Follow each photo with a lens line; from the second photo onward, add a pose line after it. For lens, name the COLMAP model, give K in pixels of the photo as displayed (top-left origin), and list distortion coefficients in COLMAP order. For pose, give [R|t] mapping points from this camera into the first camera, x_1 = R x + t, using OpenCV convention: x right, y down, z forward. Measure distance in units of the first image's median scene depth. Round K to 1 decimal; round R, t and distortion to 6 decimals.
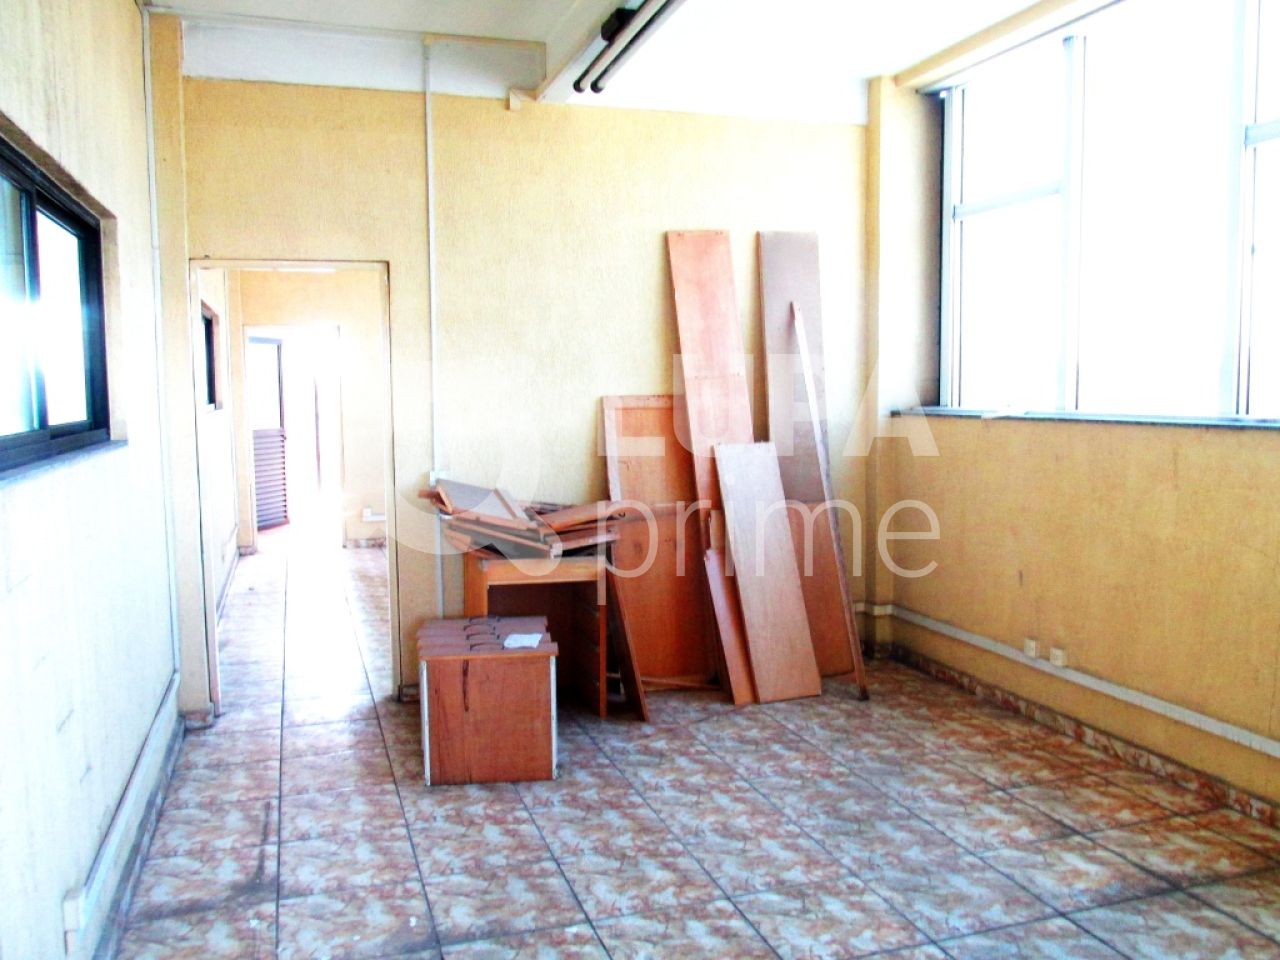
lens RADIAL K [[1070.3, 0, 640.0], [0, 1070.3, 480.0], [0, 0, 1]] dist [0.000597, -0.004581]
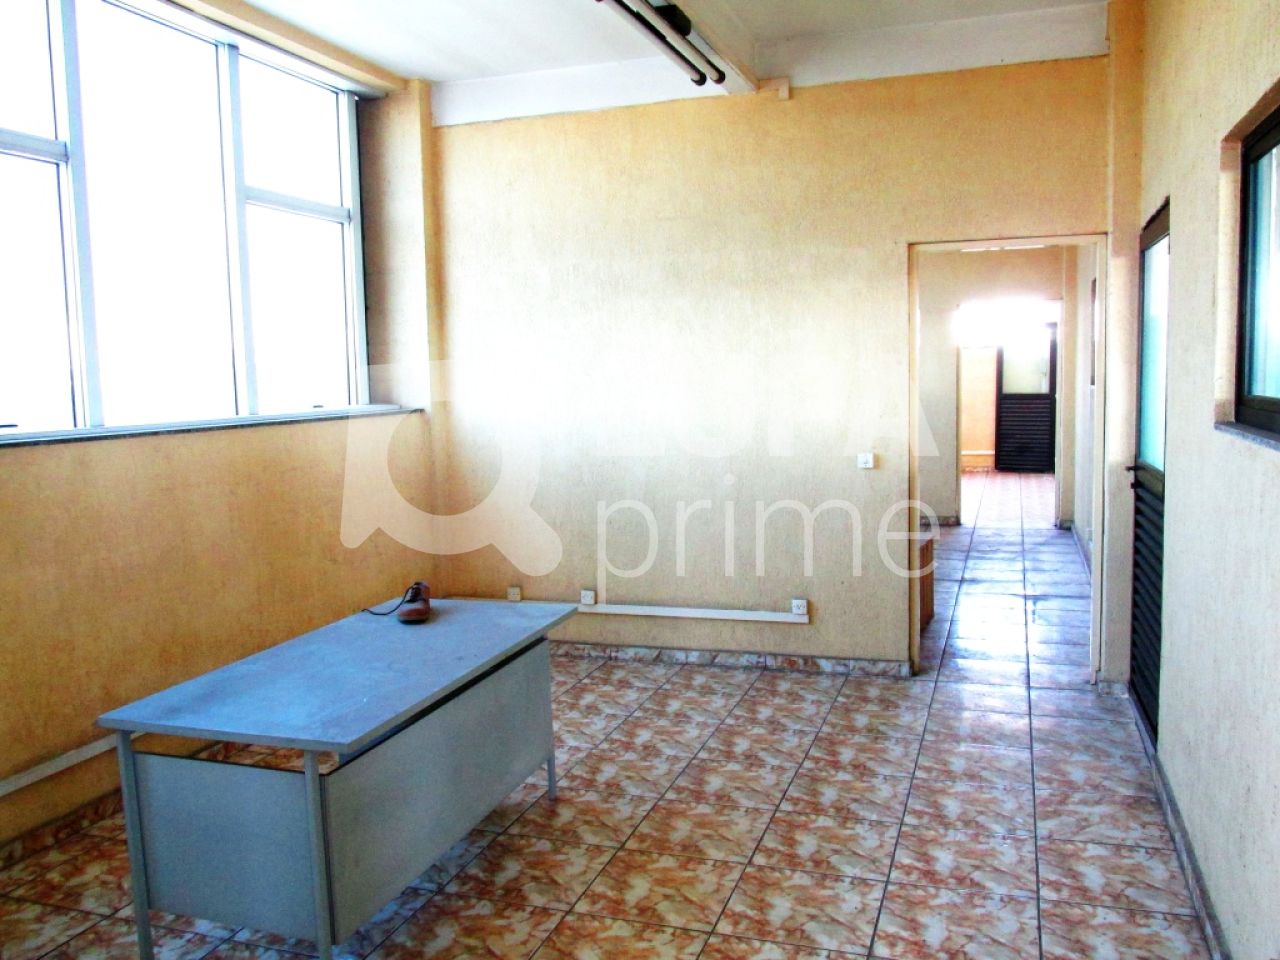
lens RADIAL K [[1070.3, 0, 640.0], [0, 1070.3, 480.0], [0, 0, 1]] dist [0.000597, -0.004581]
pose [[-0.795878, -0.028083, 0.604805, -0.597481], [0.087391, 0.983135, 0.160650, -0.155913], [-0.599117, 0.180712, -0.780002, 1.815352]]
